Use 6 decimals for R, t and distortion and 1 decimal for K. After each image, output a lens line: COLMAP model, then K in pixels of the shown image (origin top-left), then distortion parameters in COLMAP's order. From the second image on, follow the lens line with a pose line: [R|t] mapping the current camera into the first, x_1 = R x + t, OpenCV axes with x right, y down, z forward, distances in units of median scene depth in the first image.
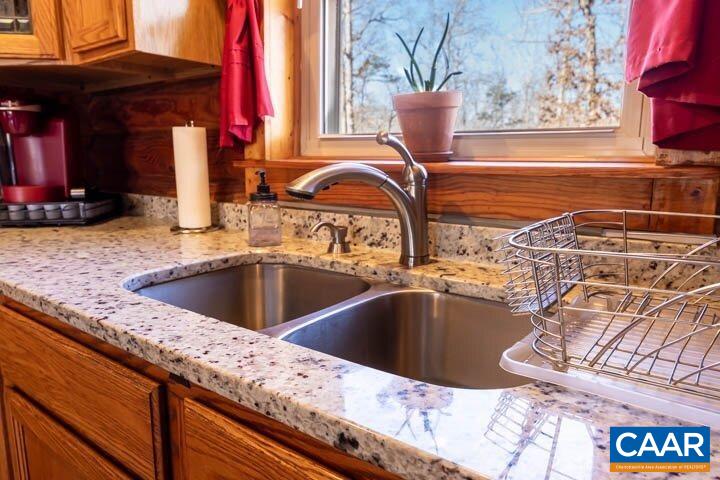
lens RADIAL K [[529.9, 0, 362.8], [0, 529.9, 242.7], [0, 0, 1]] dist [0.005704, -0.001776]
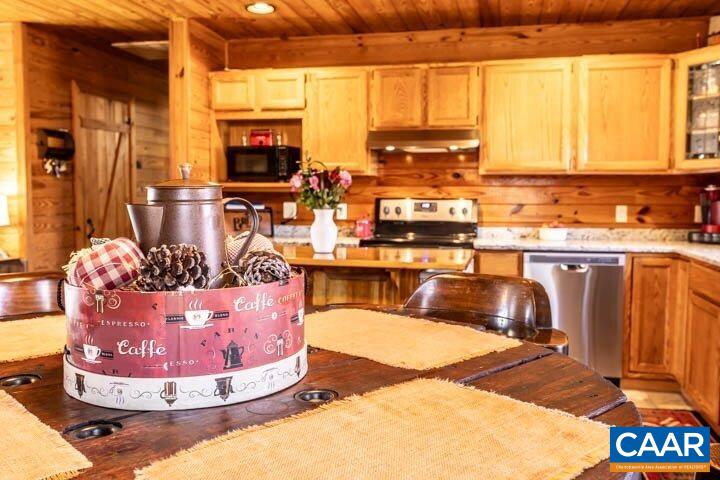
lens RADIAL K [[649.5, 0, 358.4], [0, 649.5, 241.5], [0, 0, 1]] dist [-0.005913, 0.009467]
pose [[0.430670, 0.064277, -0.900218, 1.210418], [-0.153109, 0.988206, -0.002689, 0.202626], [0.889428, 0.138989, 0.435432, -1.523698]]
